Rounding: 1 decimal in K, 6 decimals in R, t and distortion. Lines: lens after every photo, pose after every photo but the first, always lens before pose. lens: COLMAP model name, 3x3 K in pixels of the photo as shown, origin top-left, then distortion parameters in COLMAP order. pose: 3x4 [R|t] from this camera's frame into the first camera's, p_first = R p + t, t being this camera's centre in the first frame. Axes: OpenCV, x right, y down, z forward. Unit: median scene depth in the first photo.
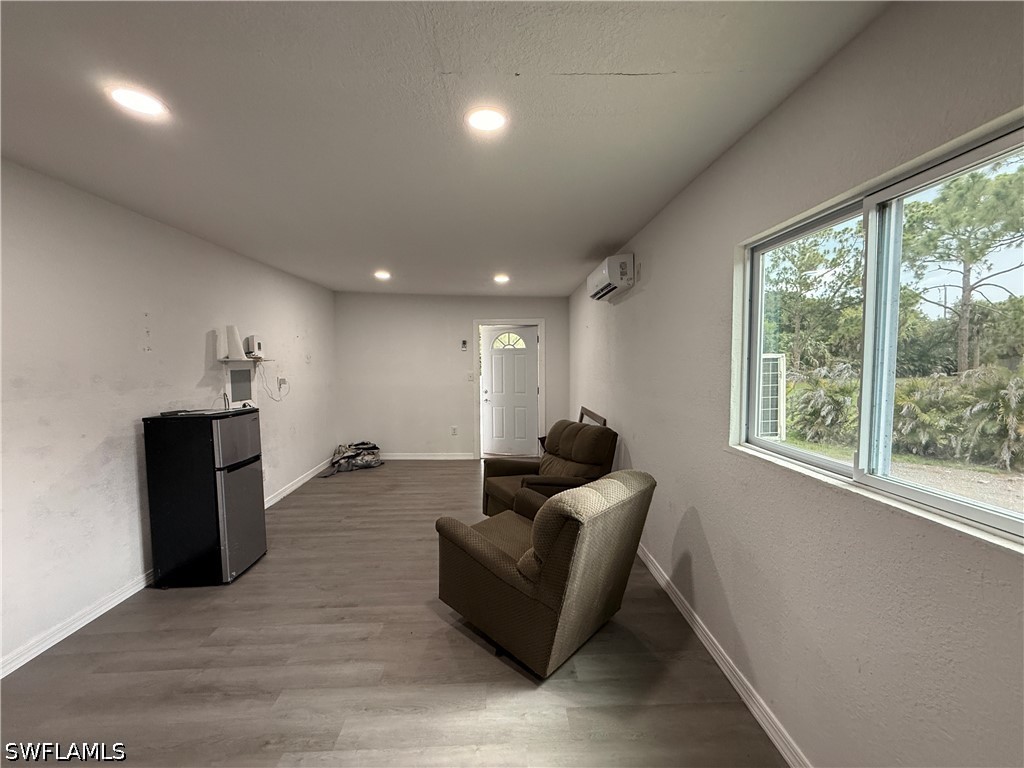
lens RADIAL K [[409.5, 0, 512.0], [0, 409.5, 384.0], [0, 0, 1]] dist [0.001921, 0.000261]
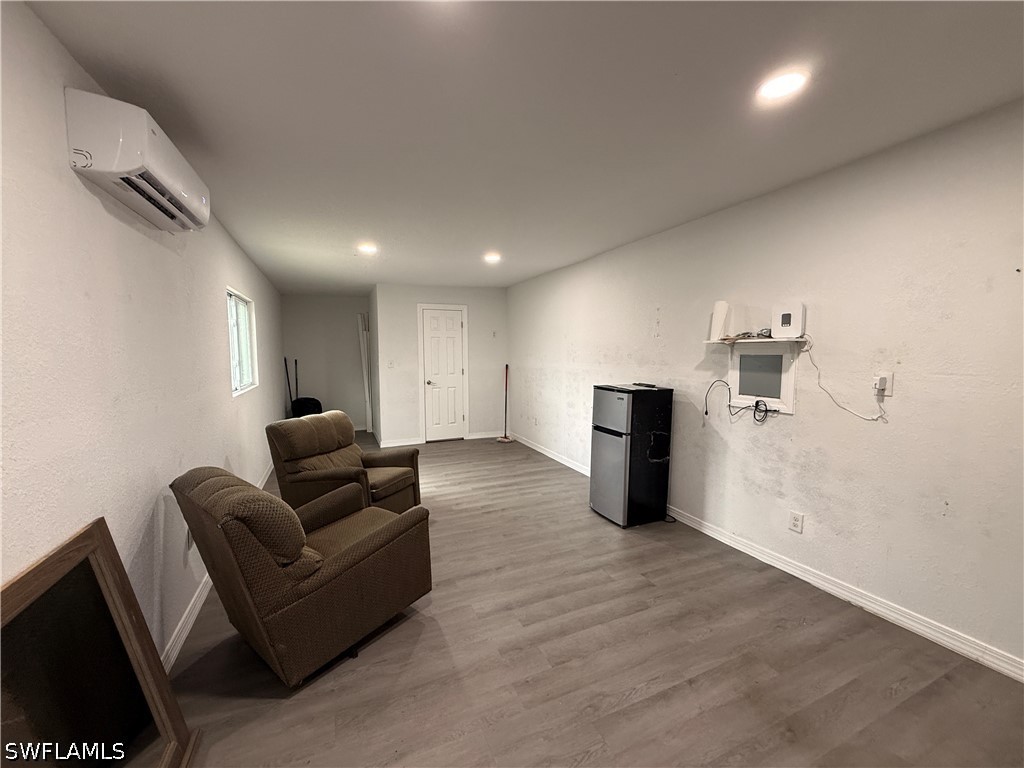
lens RADIAL K [[409.5, 0, 512.0], [0, 409.5, 384.0], [0, 0, 1]] dist [0.001921, 0.000261]
pose [[-0.928043, 0.034482, -0.370875, 0.031996], [-0.018333, 0.990270, 0.137946, -0.077171], [0.372023, 0.134819, -0.918381, 1.537079]]
